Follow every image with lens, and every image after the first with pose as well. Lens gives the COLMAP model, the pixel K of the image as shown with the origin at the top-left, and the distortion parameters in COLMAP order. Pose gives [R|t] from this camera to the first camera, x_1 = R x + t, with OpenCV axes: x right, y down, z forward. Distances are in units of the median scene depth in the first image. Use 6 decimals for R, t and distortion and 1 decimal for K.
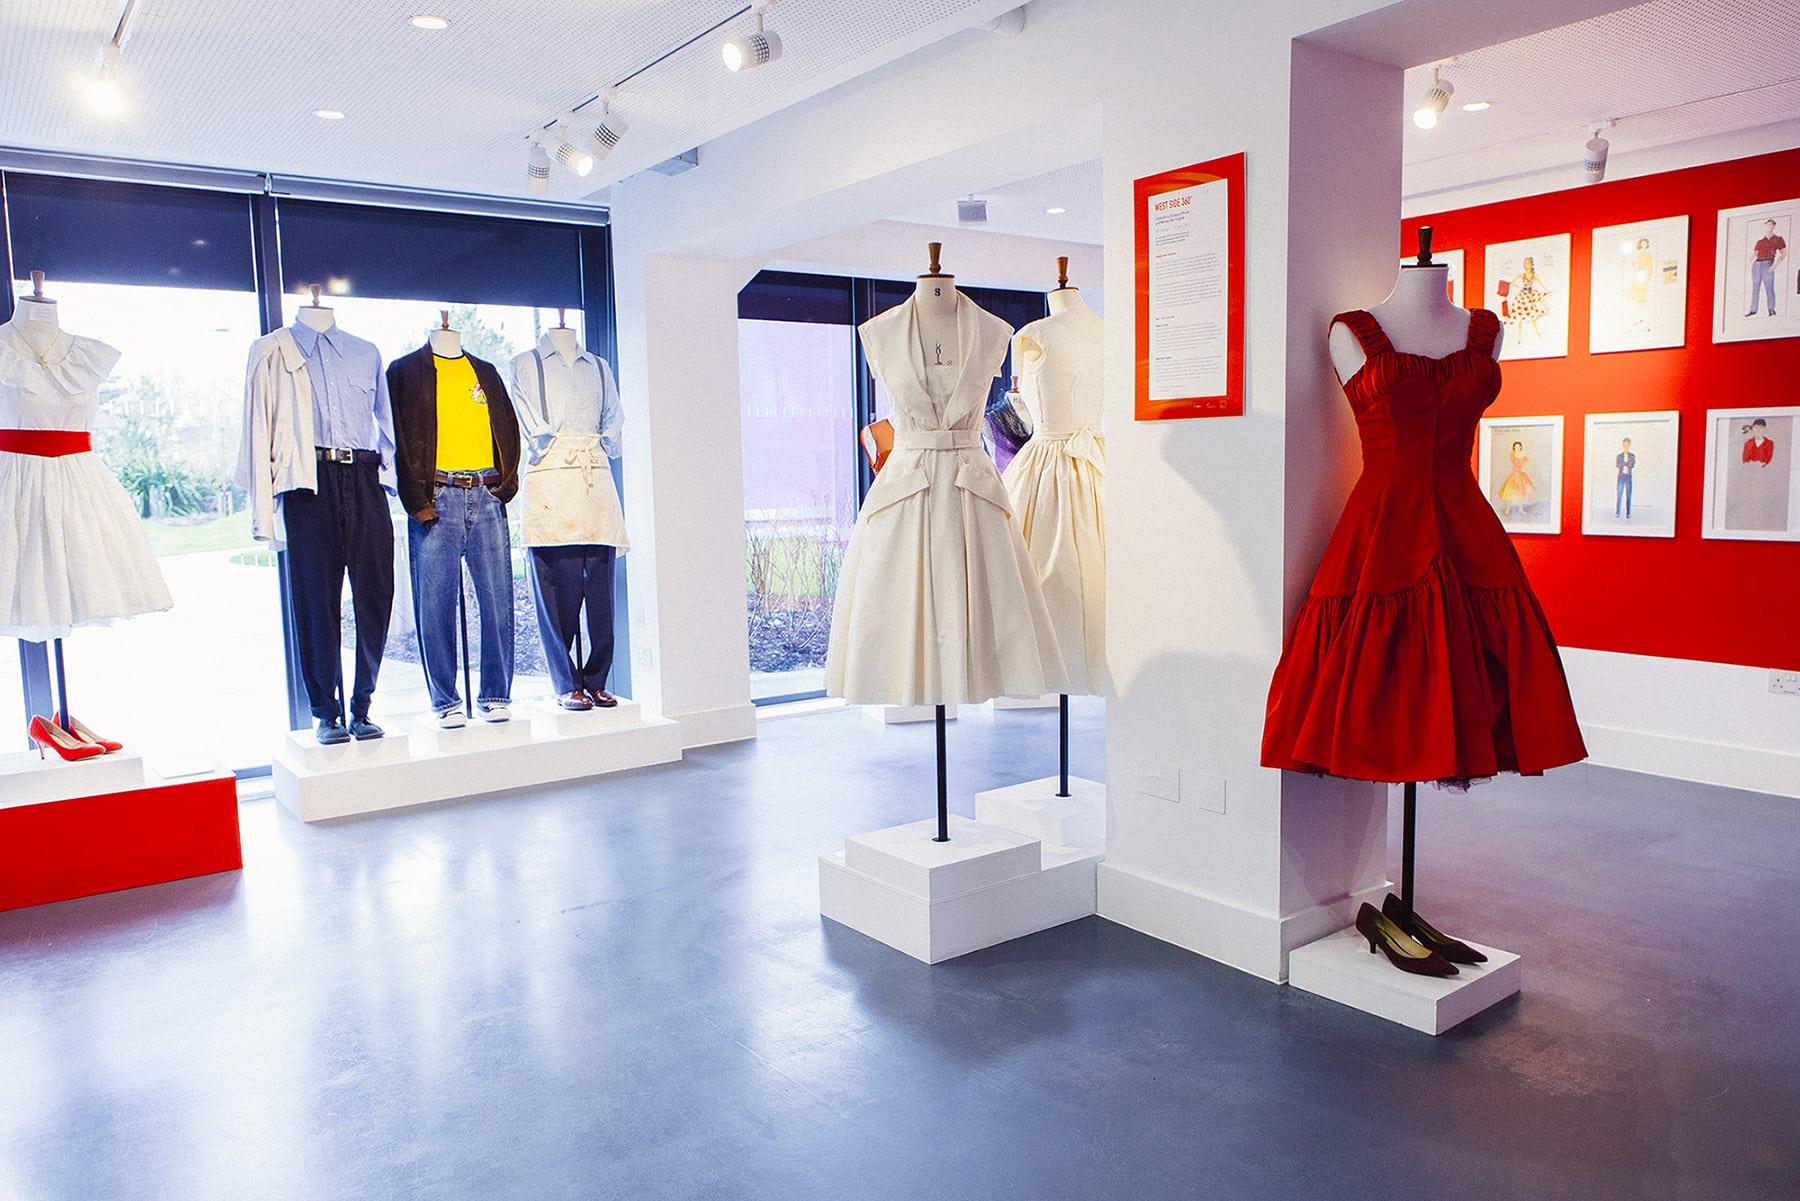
lens RADIAL K [[1296.8, 0, 900.0], [0, 1296.8, 600.5], [0, 0, 1]] dist [-0.021454, 0.005665]
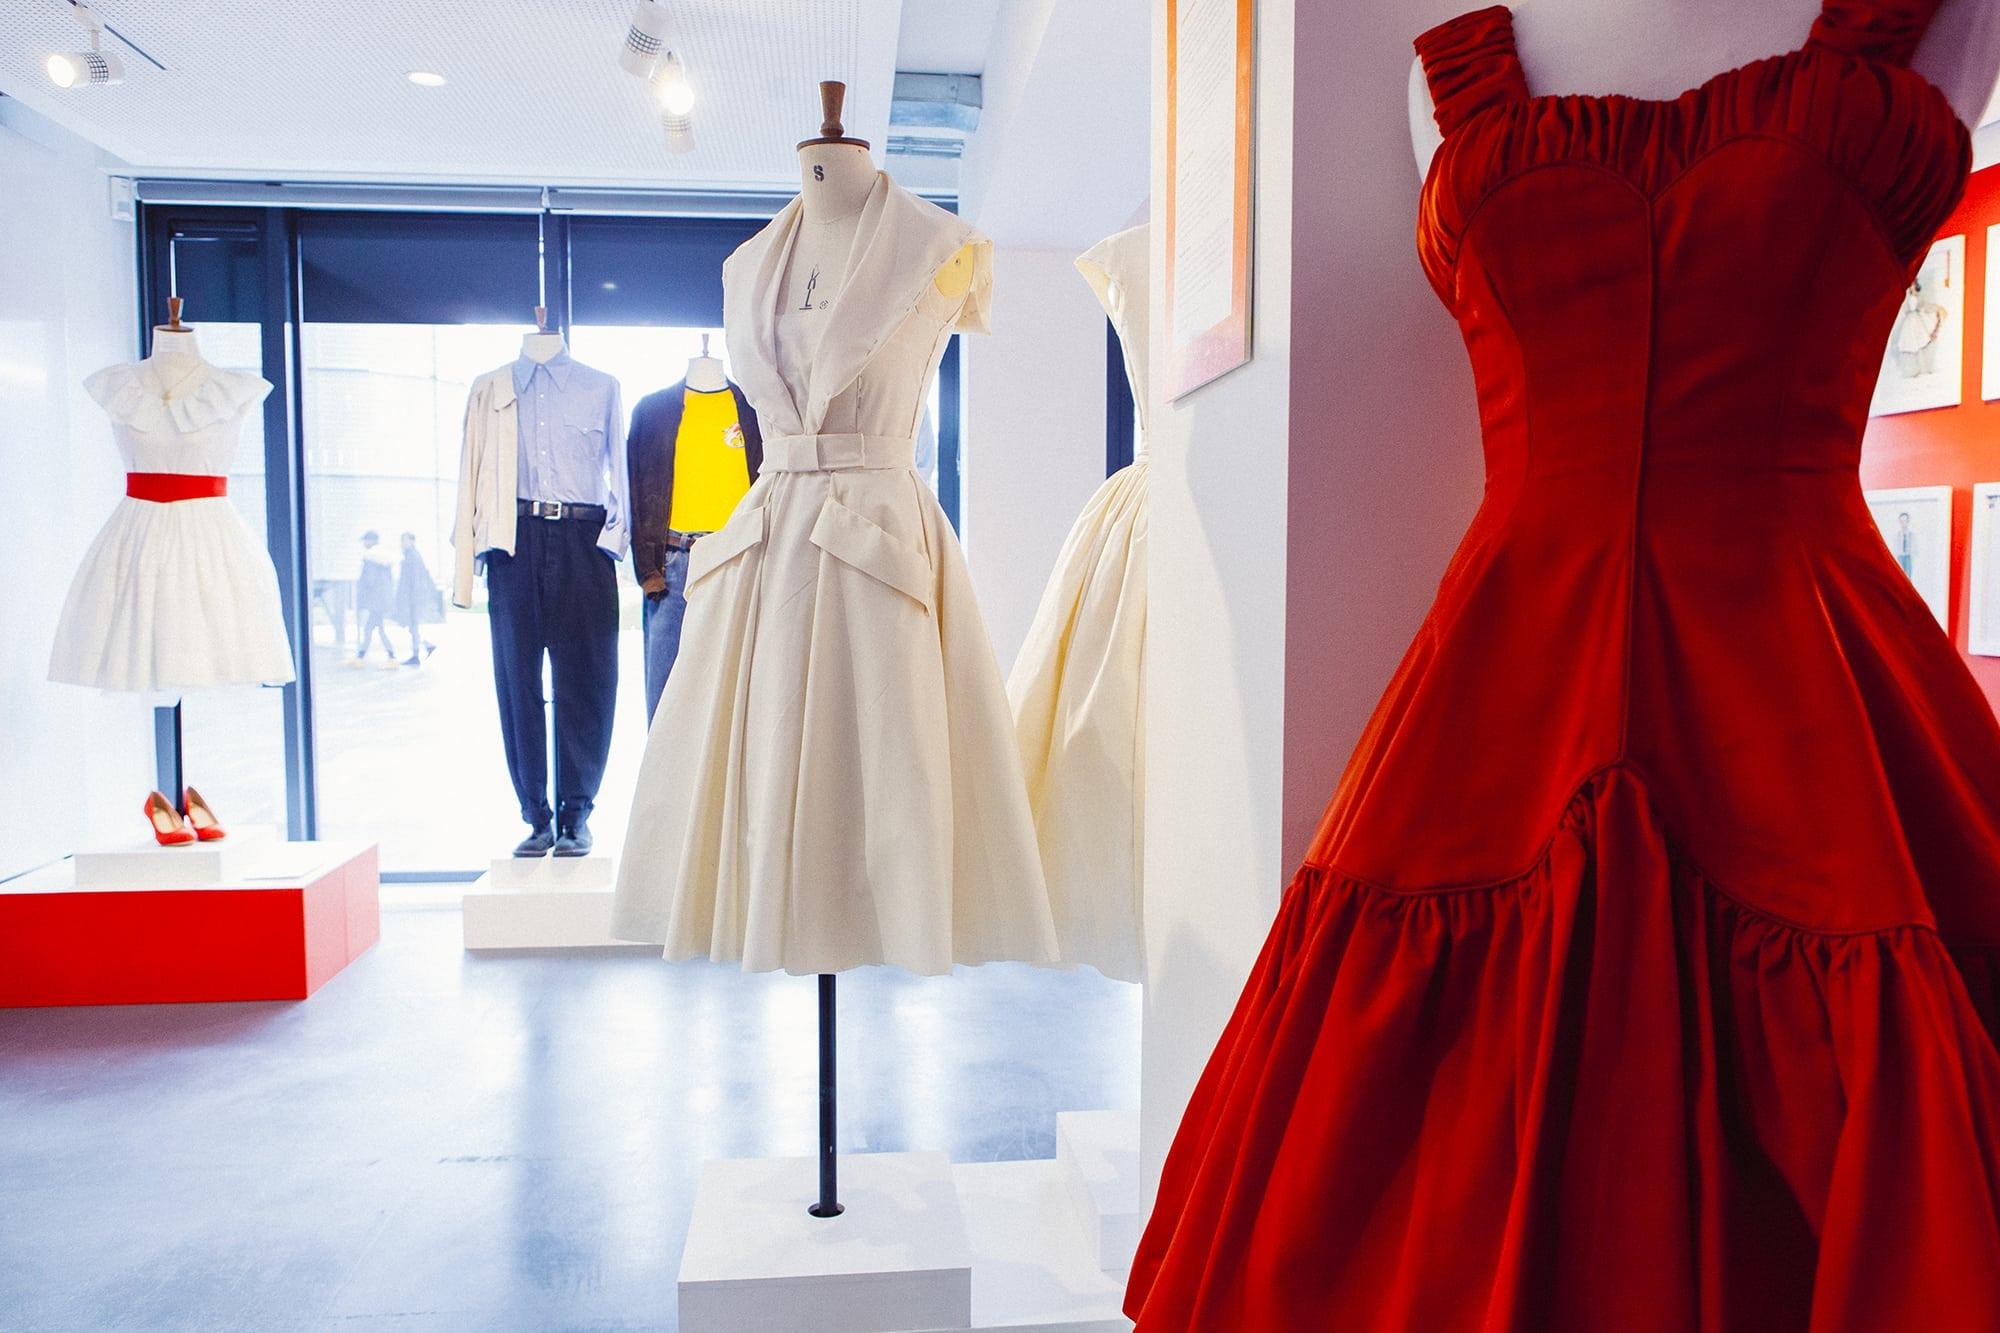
lens RADIAL K [[1368.6, 0, 999.6], [0, 1368.6, 651.7], [0, 0, 1]] dist [-0.001600, 0.000326]
pose [[0.856714, 0.053347, -0.513026, 0.316235], [-0.071252, 0.997341, -0.015277, -0.033924], [0.510847, 0.049643, 0.858237, 0.467347]]
